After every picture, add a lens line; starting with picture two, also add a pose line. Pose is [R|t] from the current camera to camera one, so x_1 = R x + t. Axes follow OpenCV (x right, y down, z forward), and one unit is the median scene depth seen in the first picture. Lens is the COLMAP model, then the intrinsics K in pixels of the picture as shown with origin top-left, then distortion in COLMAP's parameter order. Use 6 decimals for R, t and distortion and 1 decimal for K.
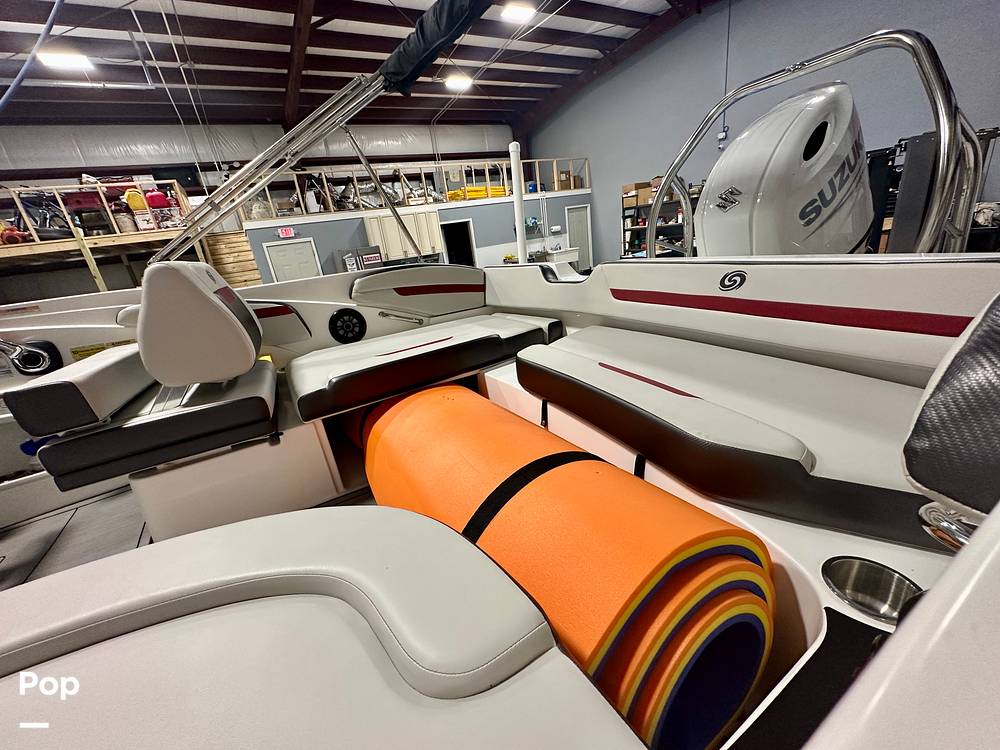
lens RADIAL K [[396.4, 0, 498.6], [0, 396.4, 378.6], [0, 0, 1]] dist [0.000678, -0.000080]
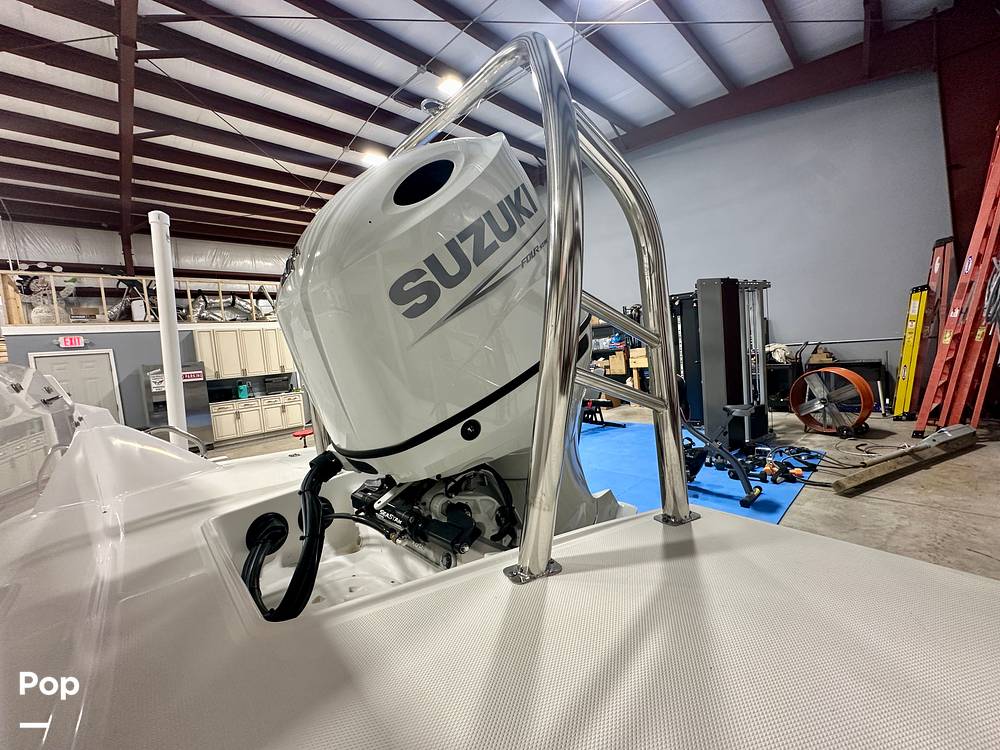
lens RADIAL K [[402.4, 0, 498.0], [0, 402.4, 376.6], [0, 0, 1]] dist [0.000034, 0.000462]
pose [[0.975491, 0.029573, 0.218045, 0.104998], [0.038481, 0.952729, -0.301374, -0.020689], [-0.216650, 0.302378, 0.928240, 0.070548]]
